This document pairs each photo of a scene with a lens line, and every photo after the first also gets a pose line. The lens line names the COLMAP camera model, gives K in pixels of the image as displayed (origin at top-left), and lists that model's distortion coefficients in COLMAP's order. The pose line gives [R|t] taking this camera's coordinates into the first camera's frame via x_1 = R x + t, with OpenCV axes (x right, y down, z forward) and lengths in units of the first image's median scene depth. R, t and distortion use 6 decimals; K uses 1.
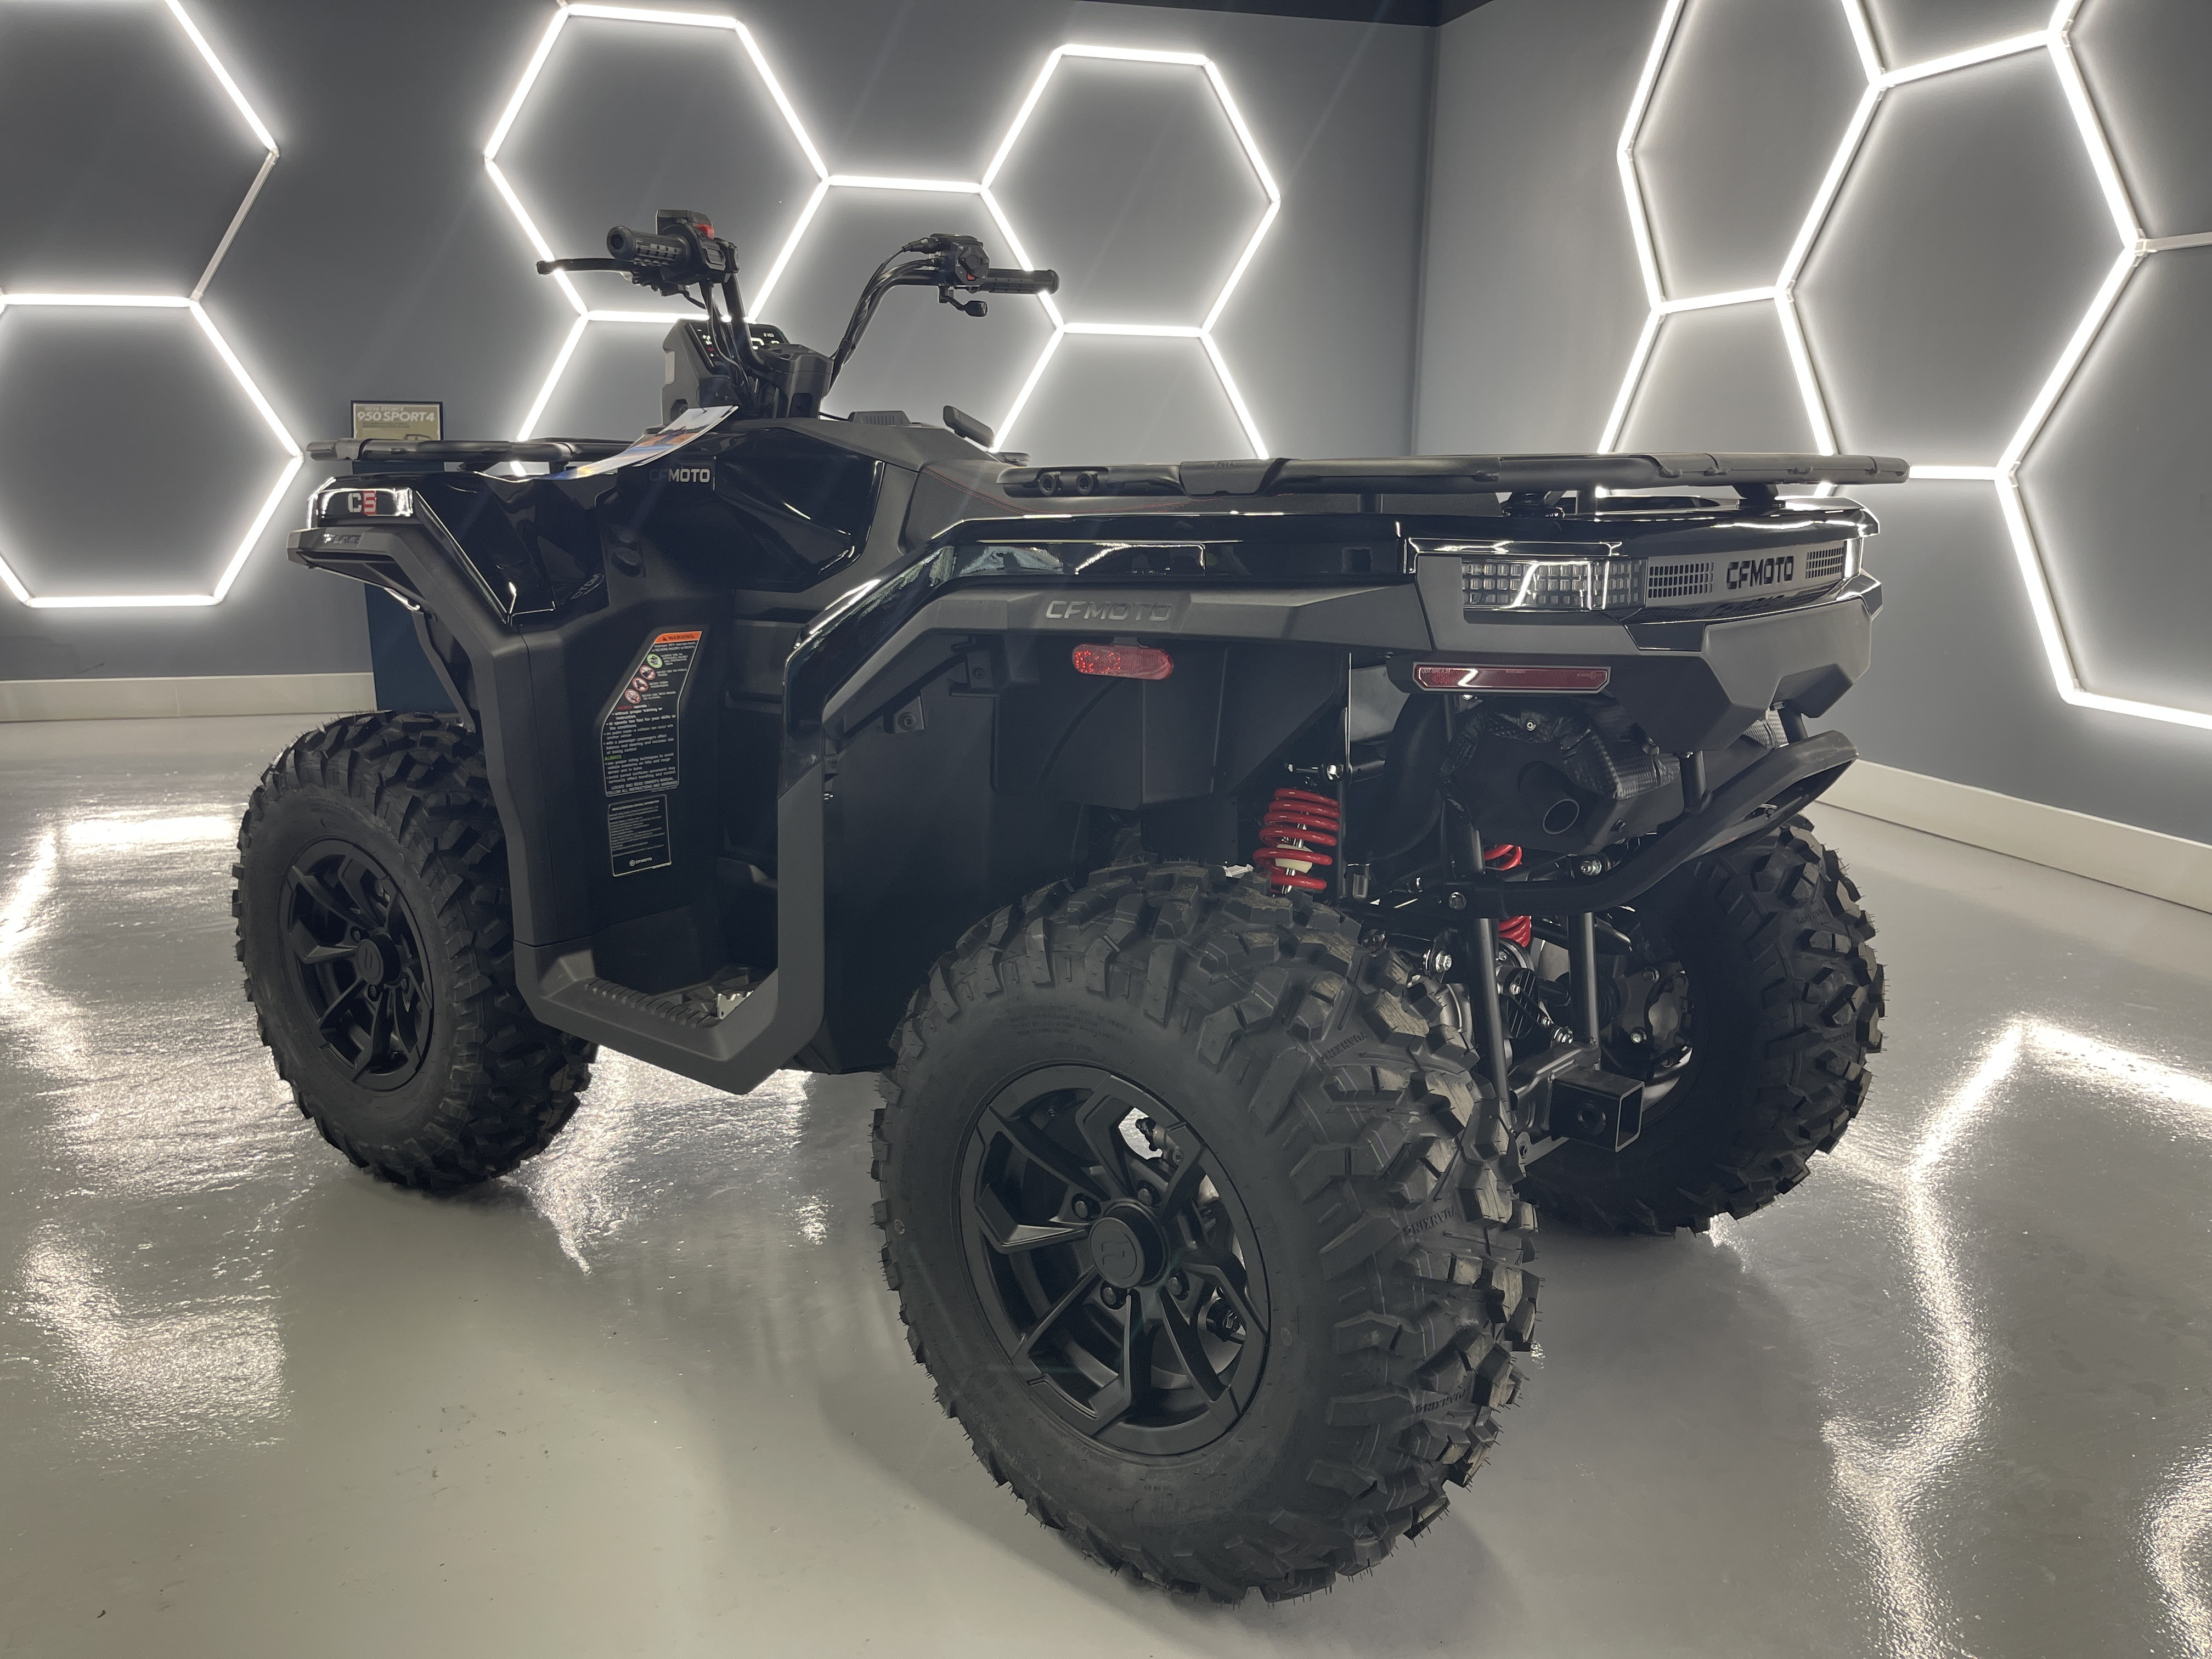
lens RADIAL K [[1645.3, 0, 1104.9], [0, 1645.3, 832.0], [0, 0, 1]] dist [0.053926, -0.066606]
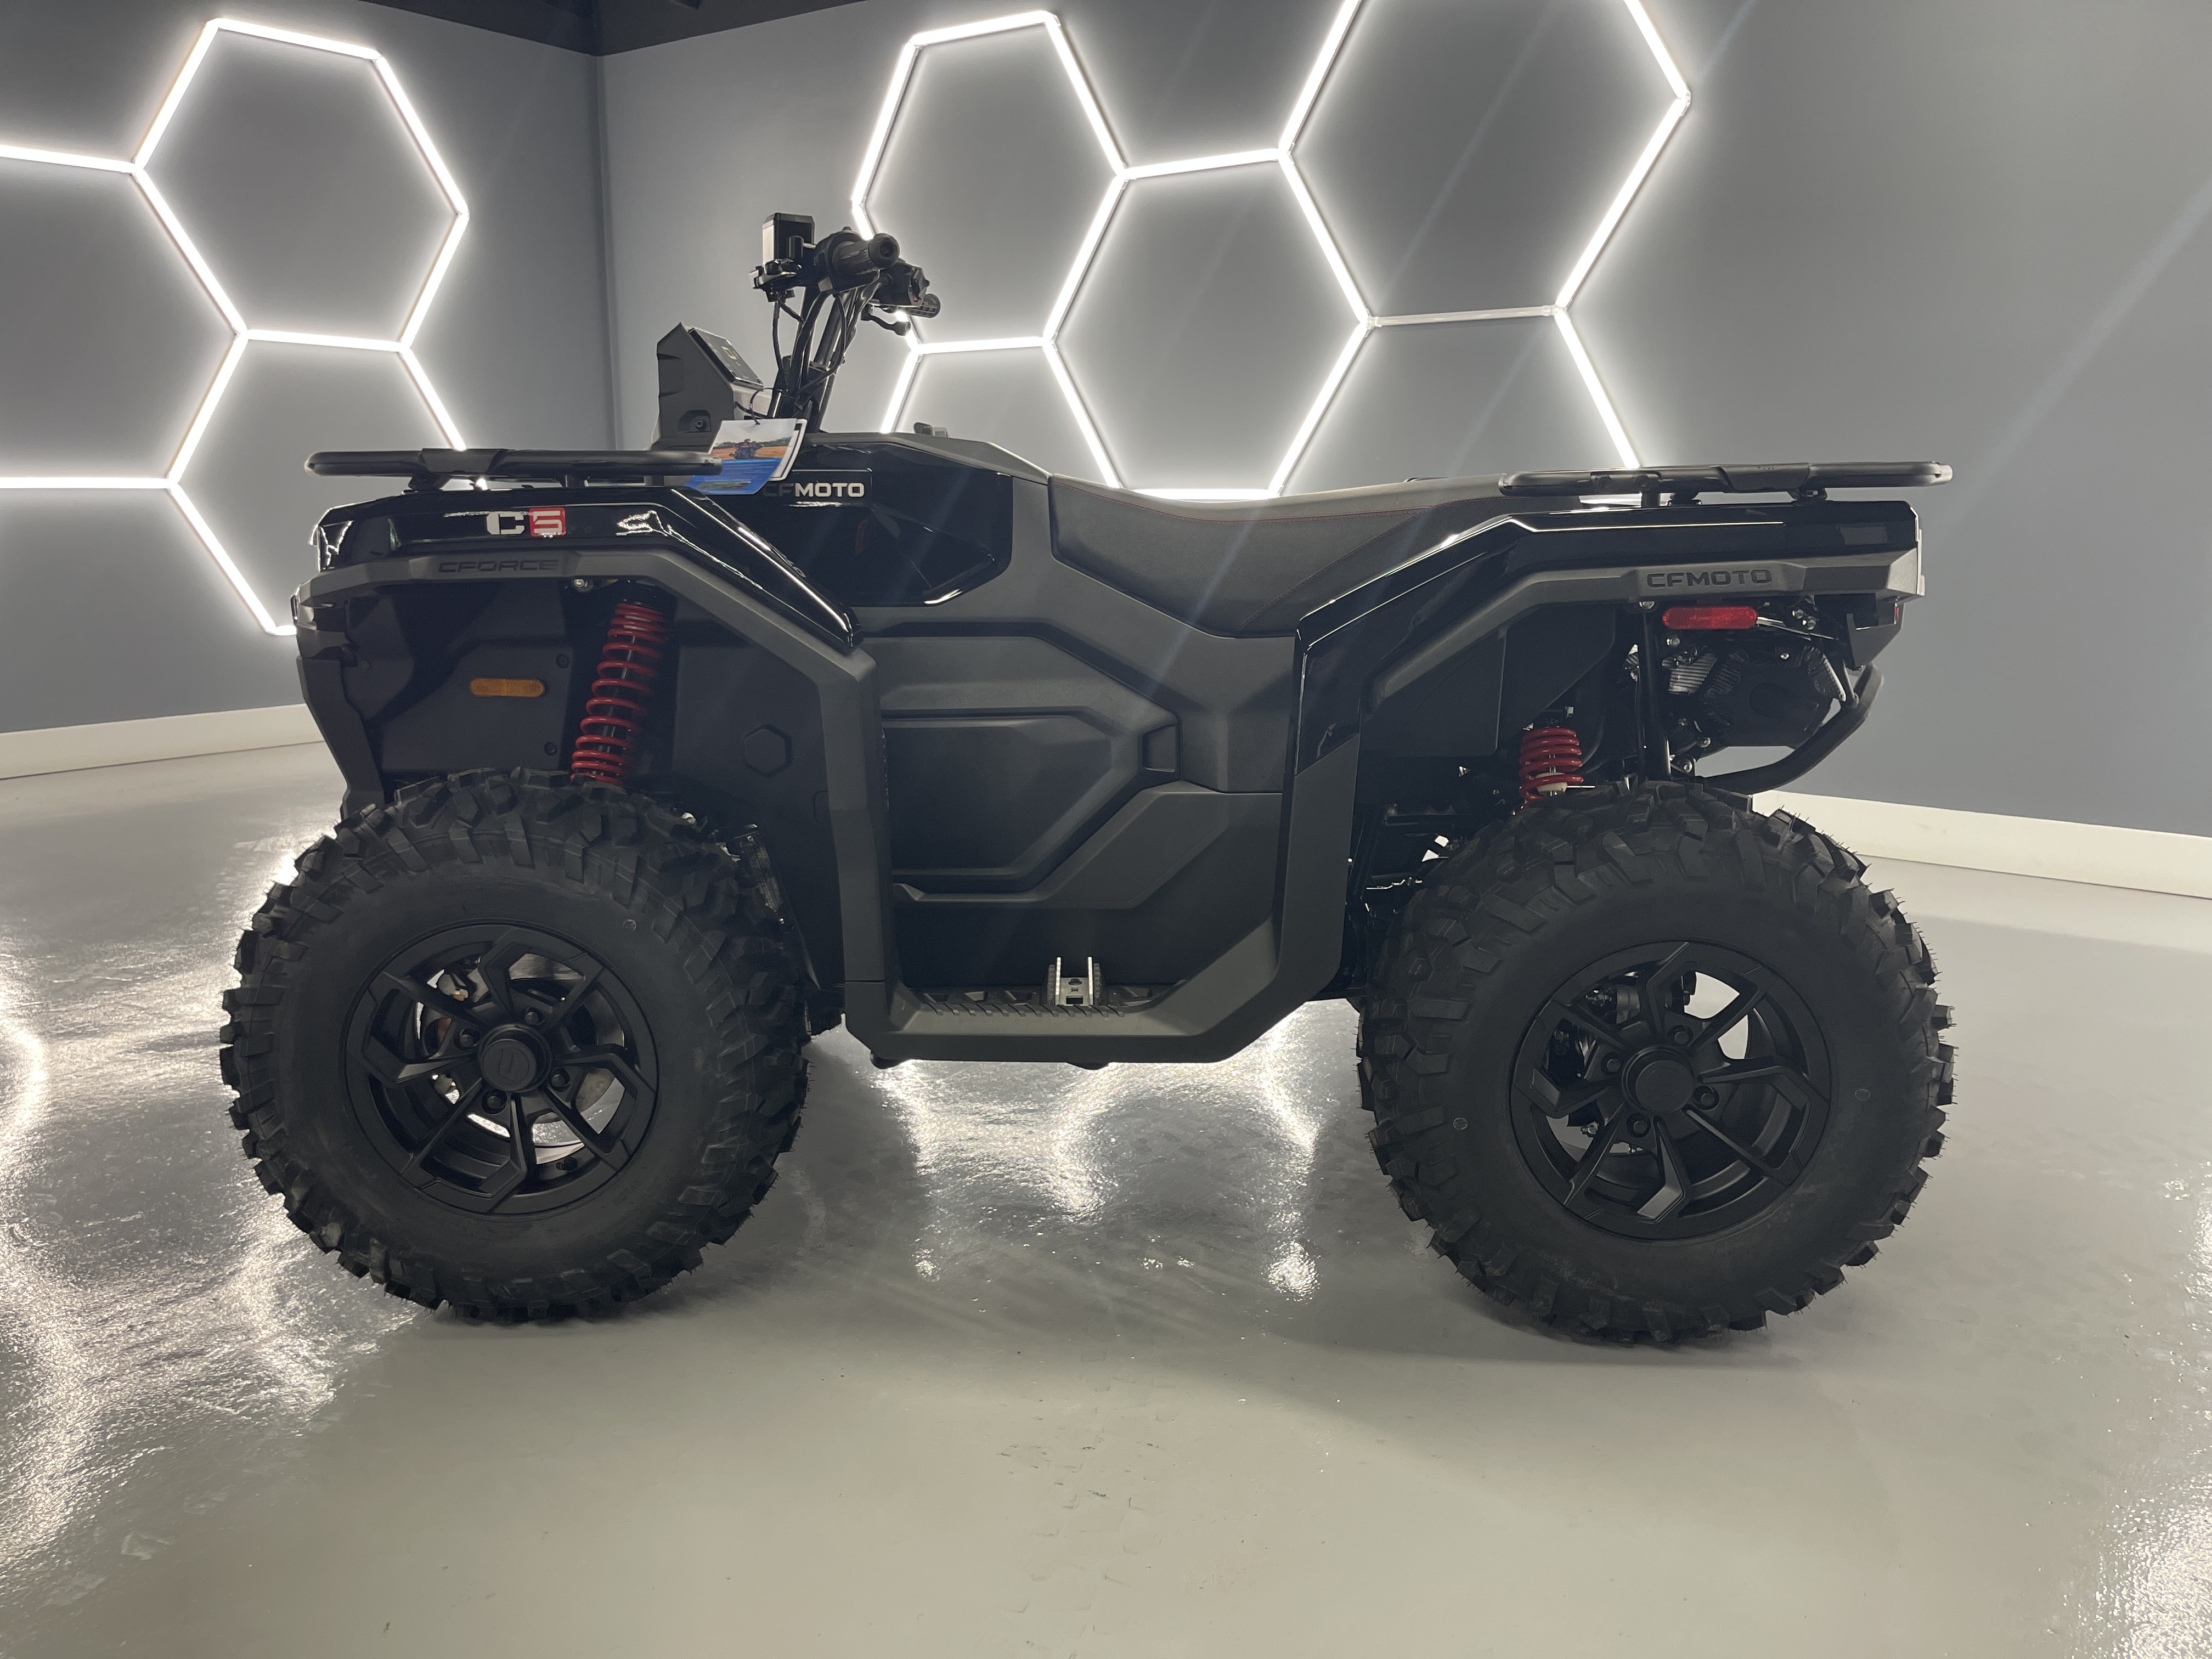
lens RADIAL K [[1645.3, 0, 1109.2], [0, 1645.3, 829.8], [0, 0, 1]] dist [0.053926, -0.066606]
pose [[0.799232, -0.126403, 0.587581, -0.360694], [0.137927, 0.990117, 0.025388, -0.010594], [-0.584983, 0.060753, 0.808767, 0.068739]]
